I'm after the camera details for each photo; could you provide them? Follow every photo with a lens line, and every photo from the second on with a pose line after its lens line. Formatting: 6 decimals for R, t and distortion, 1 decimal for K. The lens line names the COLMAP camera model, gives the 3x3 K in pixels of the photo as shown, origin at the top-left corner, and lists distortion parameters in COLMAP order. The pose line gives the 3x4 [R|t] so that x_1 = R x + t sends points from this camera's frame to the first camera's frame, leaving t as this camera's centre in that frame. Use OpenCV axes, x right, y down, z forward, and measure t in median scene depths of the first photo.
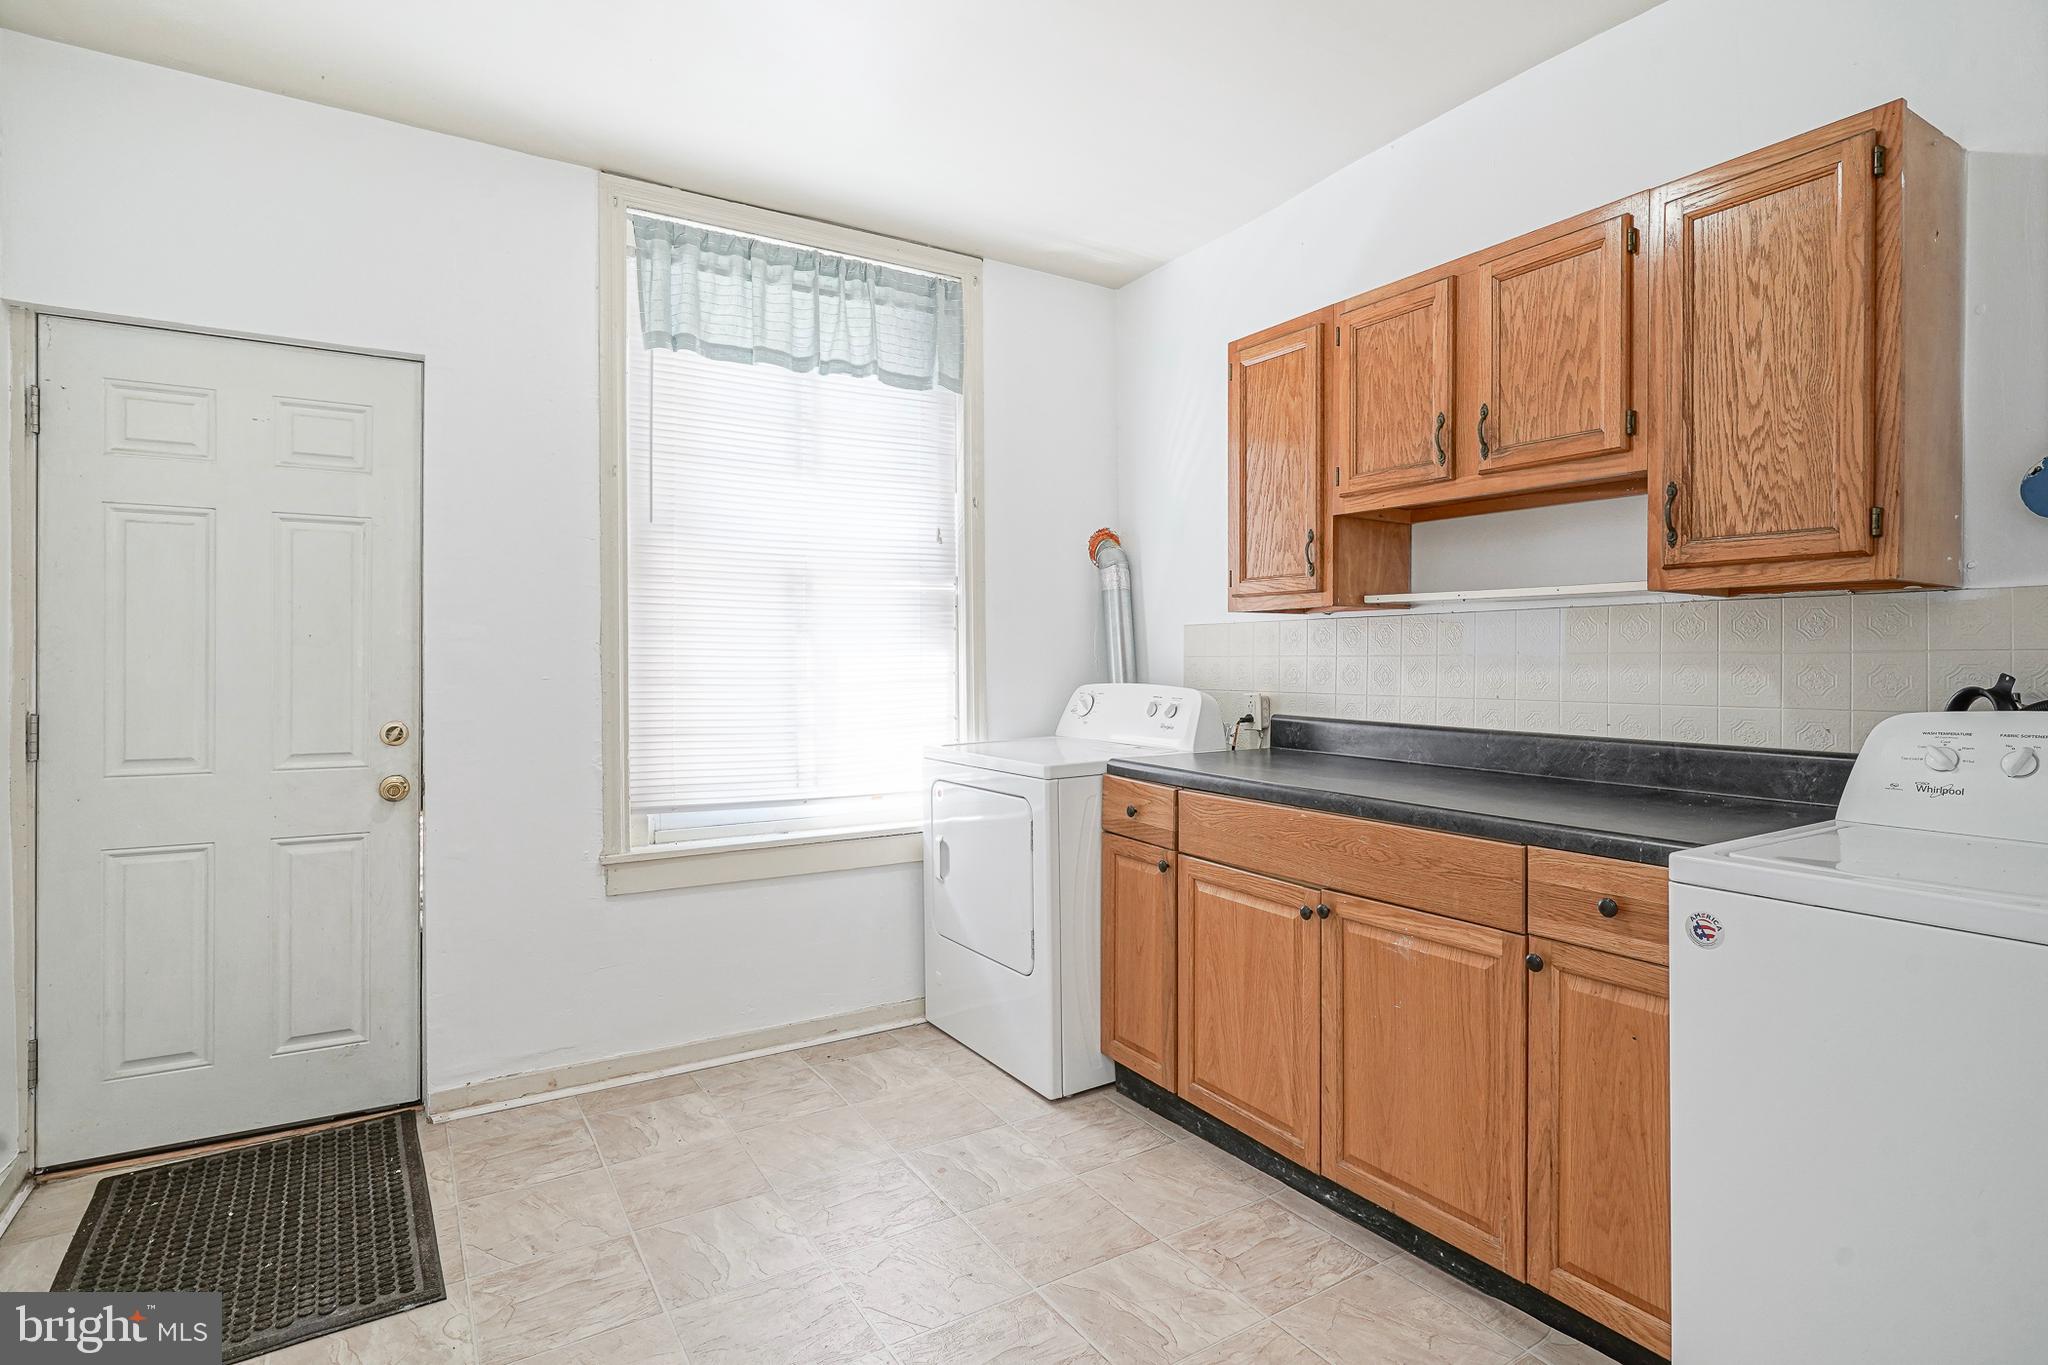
lens RADIAL K [[989.7, 0, 1035.3], [0, 989.7, 652.7], [0, 0, 1]] dist [-0.001276, 0.000464]
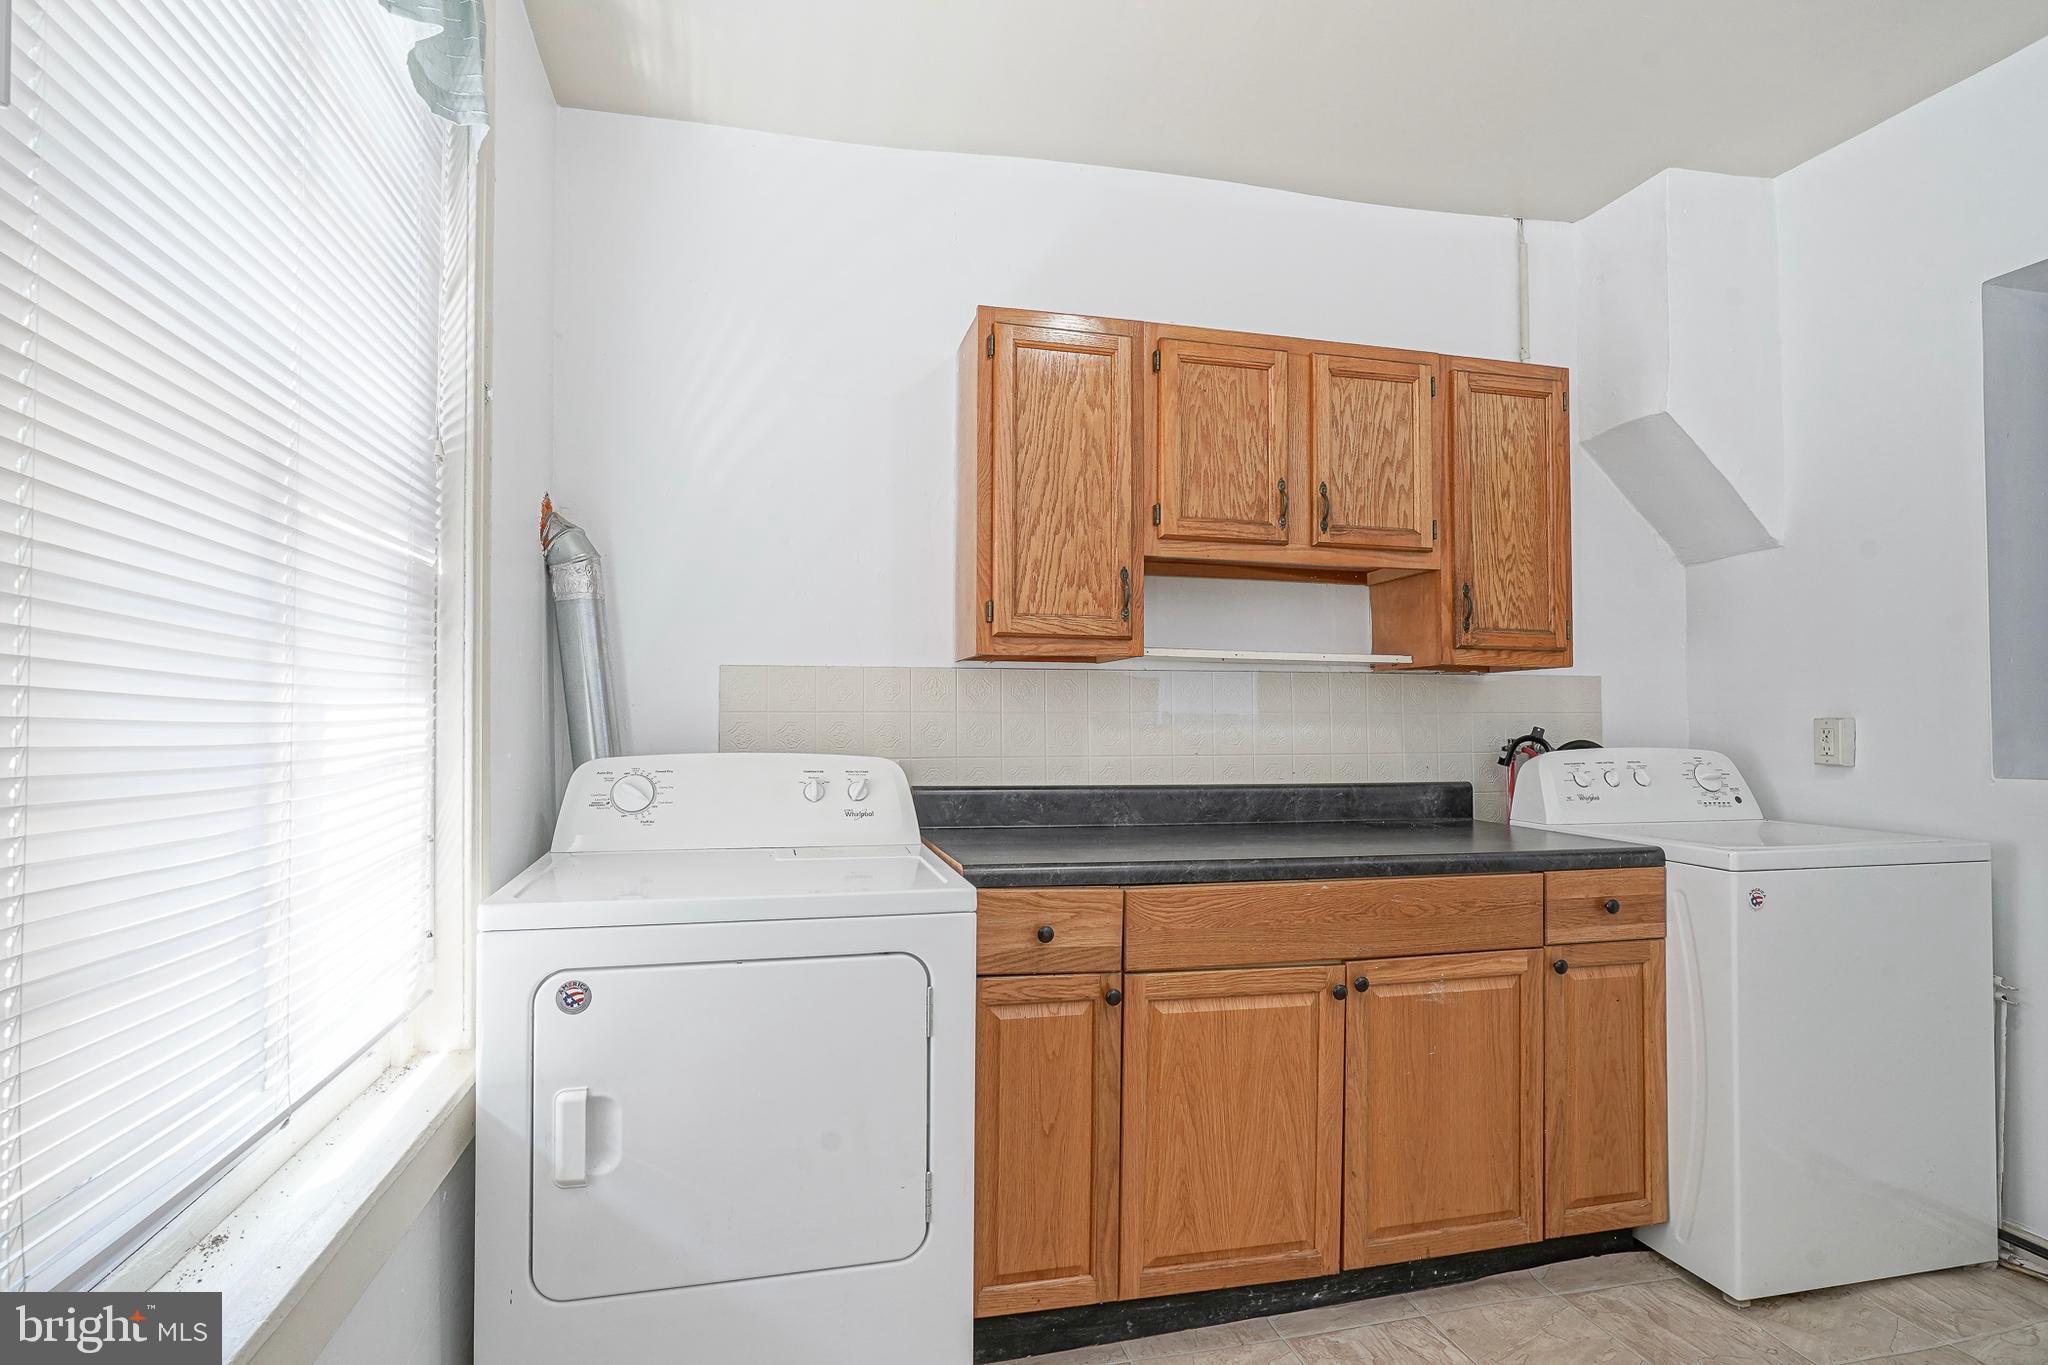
lens RADIAL K [[1015.0, 0, 1031.9], [0, 1015.0, 689.5], [0, 0, 1]] dist [-0.009970, 0.005044]
pose [[0.344192, 0.028119, 0.938478, -0.724285], [-0.009819, 0.999605, -0.026349, 0.009269], [-0.938848, -0.000146, 0.344332, 0.954182]]
